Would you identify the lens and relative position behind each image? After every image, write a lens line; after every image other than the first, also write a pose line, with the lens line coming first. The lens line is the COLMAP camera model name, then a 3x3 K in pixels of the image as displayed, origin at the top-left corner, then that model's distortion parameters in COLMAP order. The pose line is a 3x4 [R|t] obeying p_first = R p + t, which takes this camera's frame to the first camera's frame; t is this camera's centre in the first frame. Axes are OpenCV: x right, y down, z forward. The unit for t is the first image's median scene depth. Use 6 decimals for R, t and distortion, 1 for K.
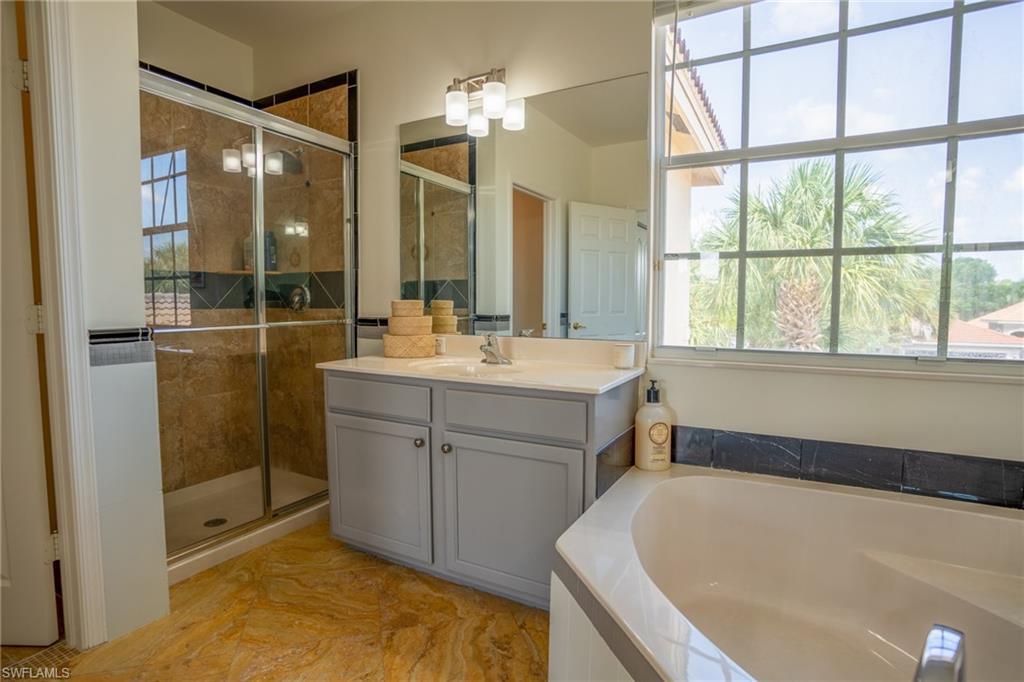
lens RADIAL K [[529.1, 0, 509.2], [0, 529.1, 340.6], [0, 0, 1]] dist [-0.023957, 0.001885]
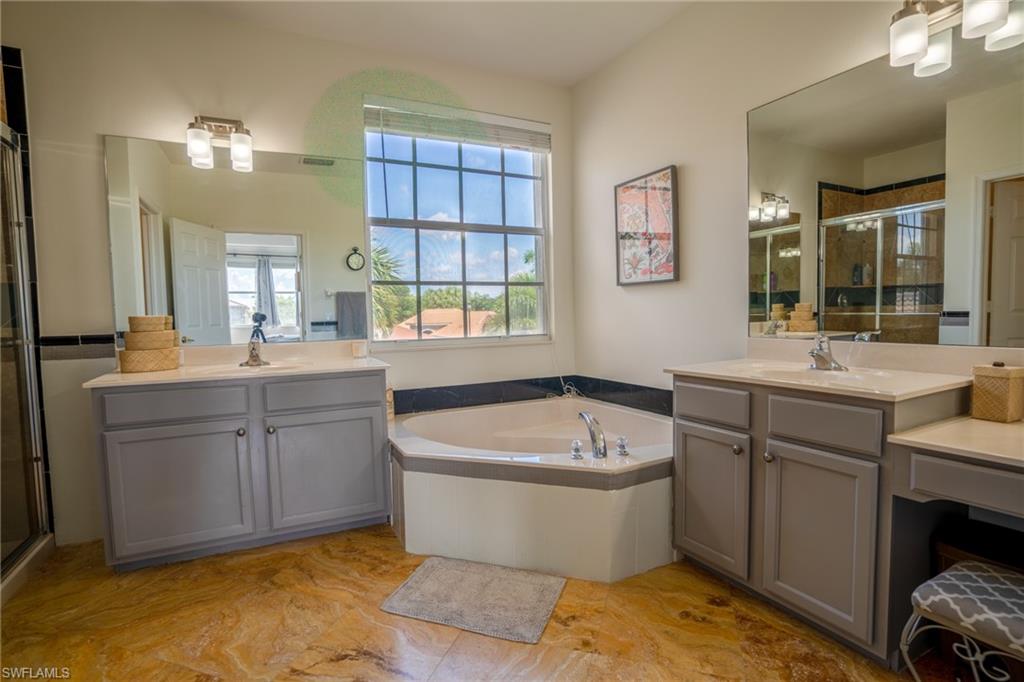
lens RADIAL K [[499.2, 0, 520.7], [0, 499.2, 339.0], [0, 0, 1]] dist [-0.063823, 0.025701]
pose [[0.532832, -0.058555, 0.844193, -0.684004], [0.076832, 0.996830, 0.020648, 0.005384], [-0.842726, 0.053859, 0.535642, -0.119629]]
